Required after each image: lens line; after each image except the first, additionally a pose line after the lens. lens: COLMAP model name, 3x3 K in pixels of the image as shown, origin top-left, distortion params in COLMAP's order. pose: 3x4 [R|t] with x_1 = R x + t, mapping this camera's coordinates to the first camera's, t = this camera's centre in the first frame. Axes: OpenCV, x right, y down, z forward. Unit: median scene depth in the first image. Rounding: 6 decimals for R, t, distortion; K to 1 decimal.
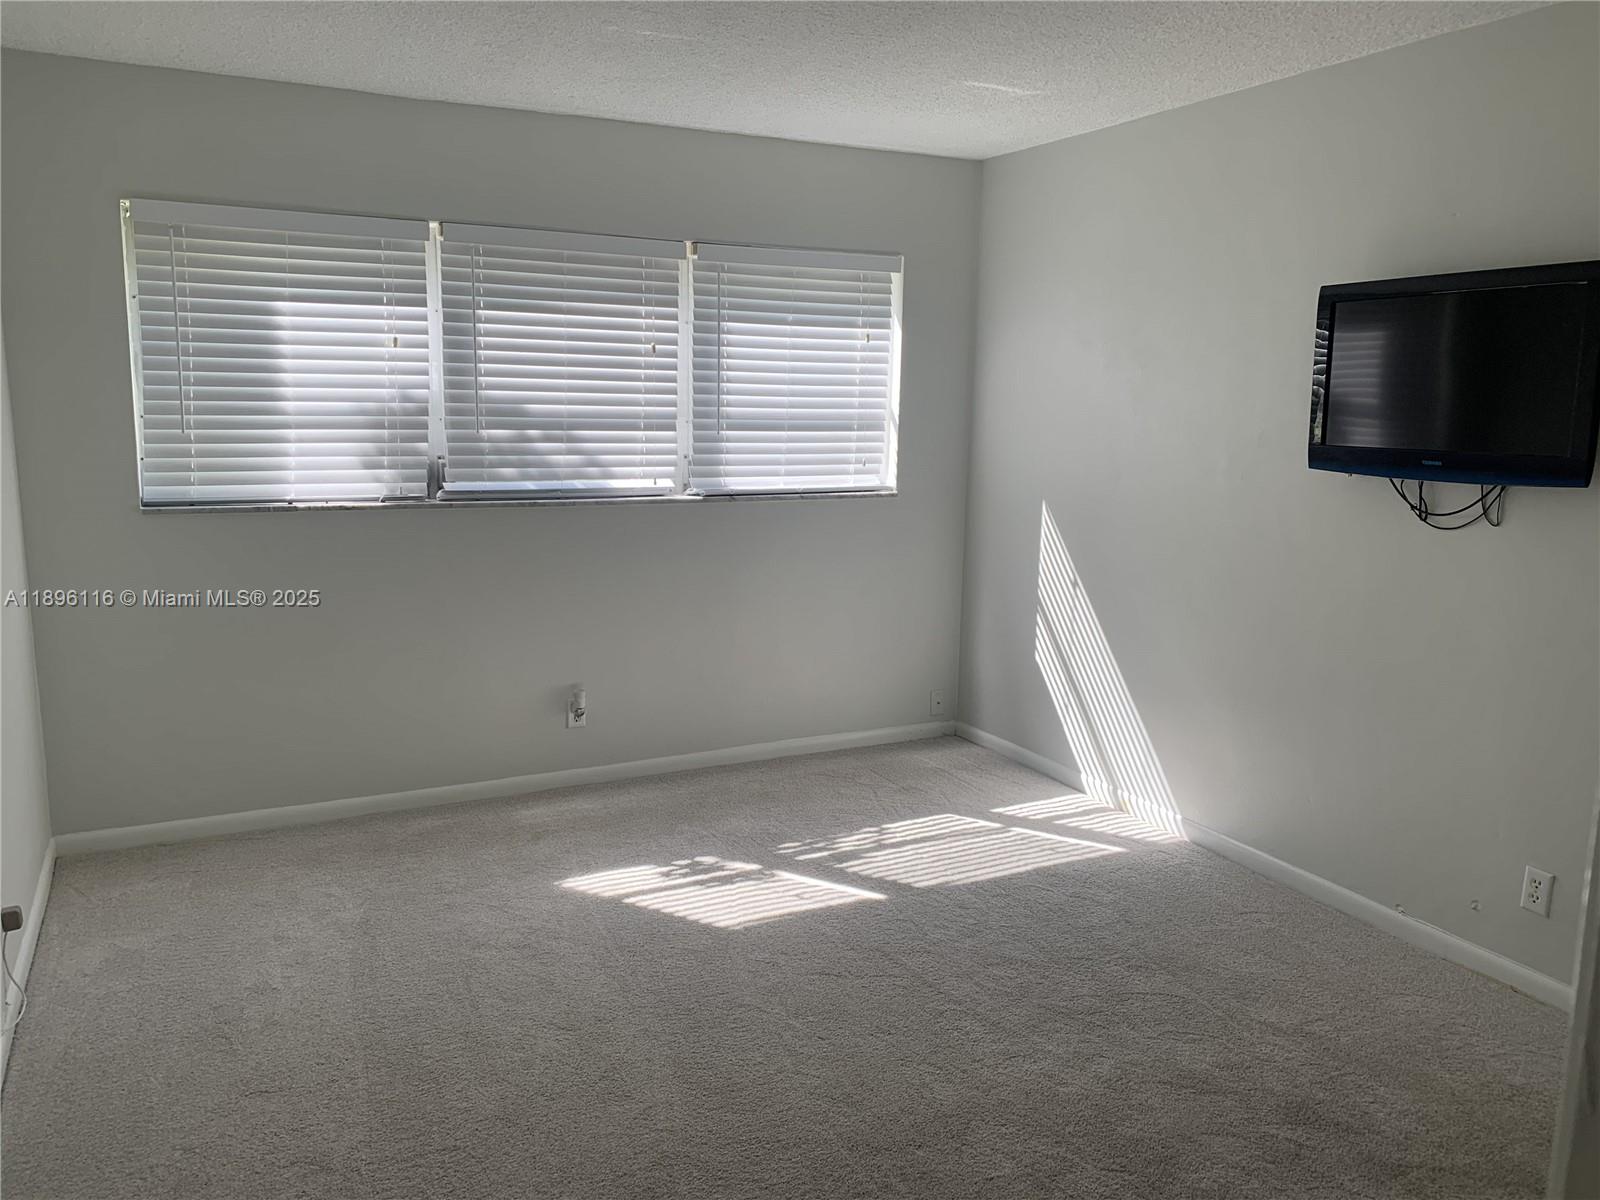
lens RADIAL K [[1204.2, 0, 781.3], [0, 1204.2, 607.9], [0, 0, 1]] dist [0.051825, -0.096480]
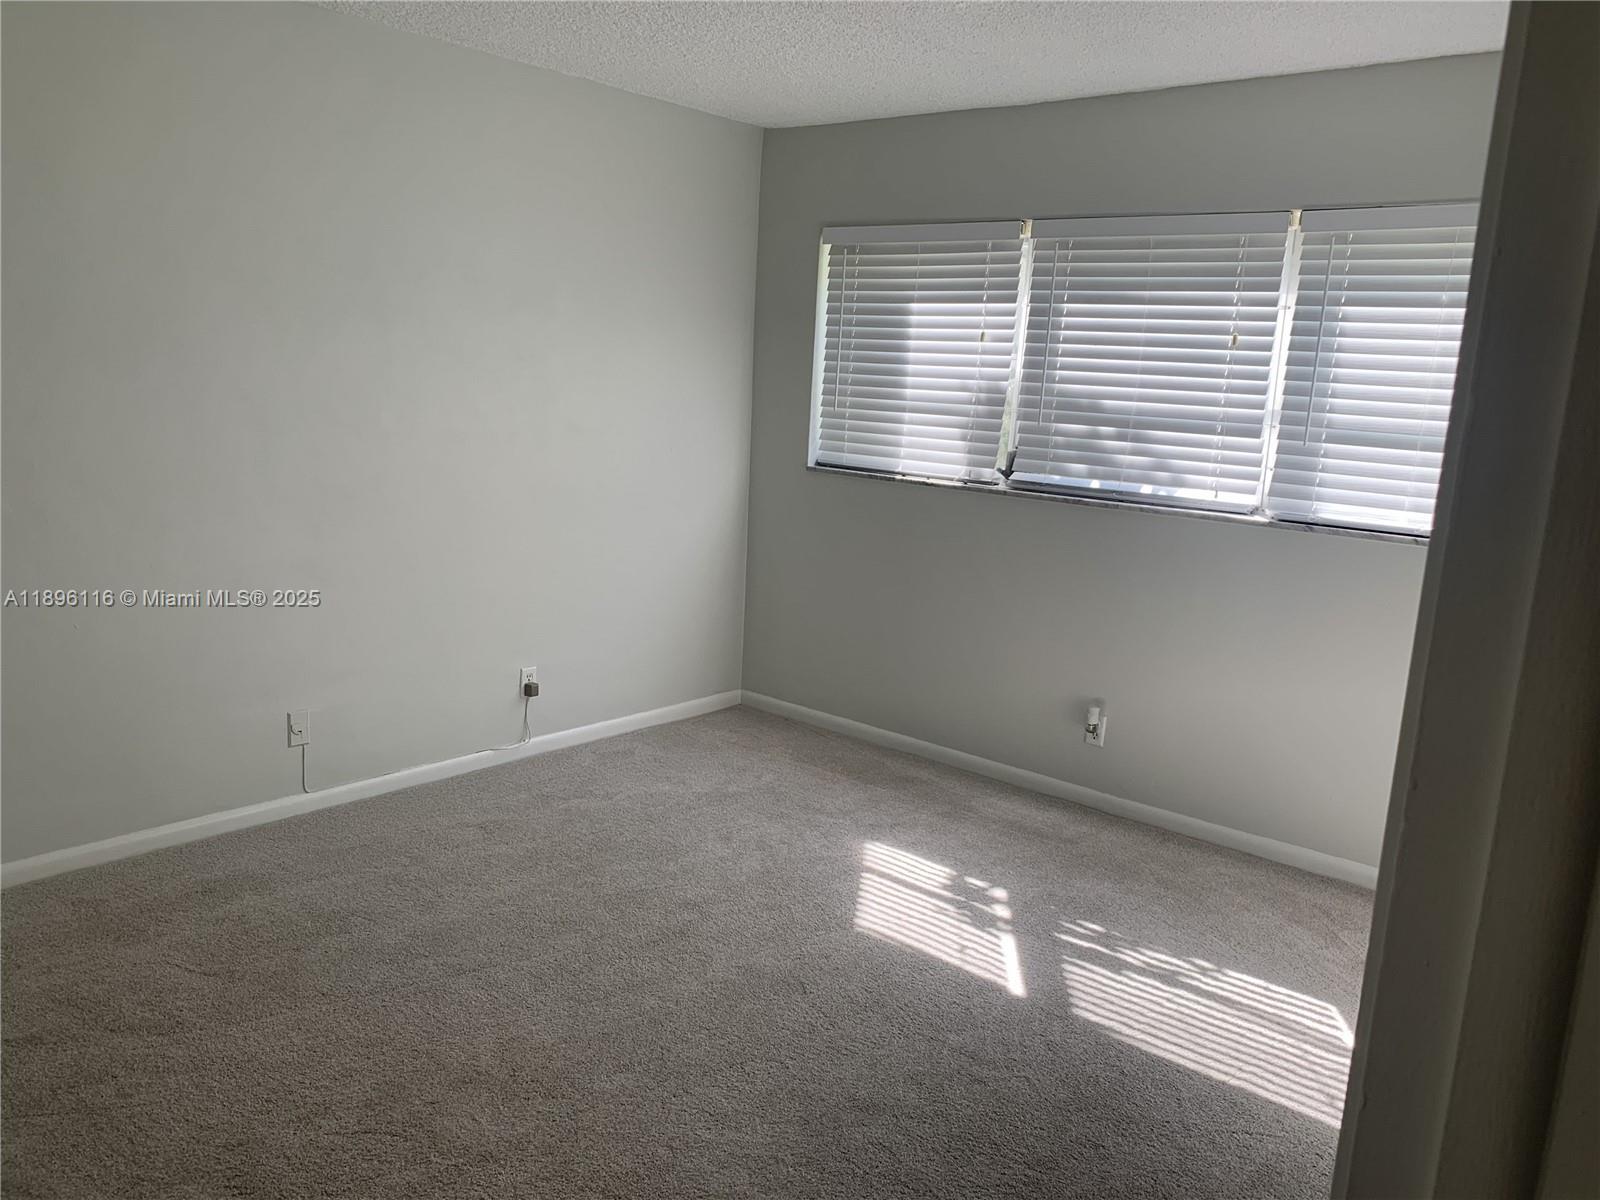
lens RADIAL K [[1204.2, 0, 781.3], [0, 1204.2, 607.9], [0, 0, 1]] dist [0.051825, -0.096480]
pose [[0.391205, 0.182011, -0.902125, 0.606403], [-0.205403, 0.972789, 0.107195, -0.059563], [0.897089, 0.143364, 0.417946, 0.403323]]
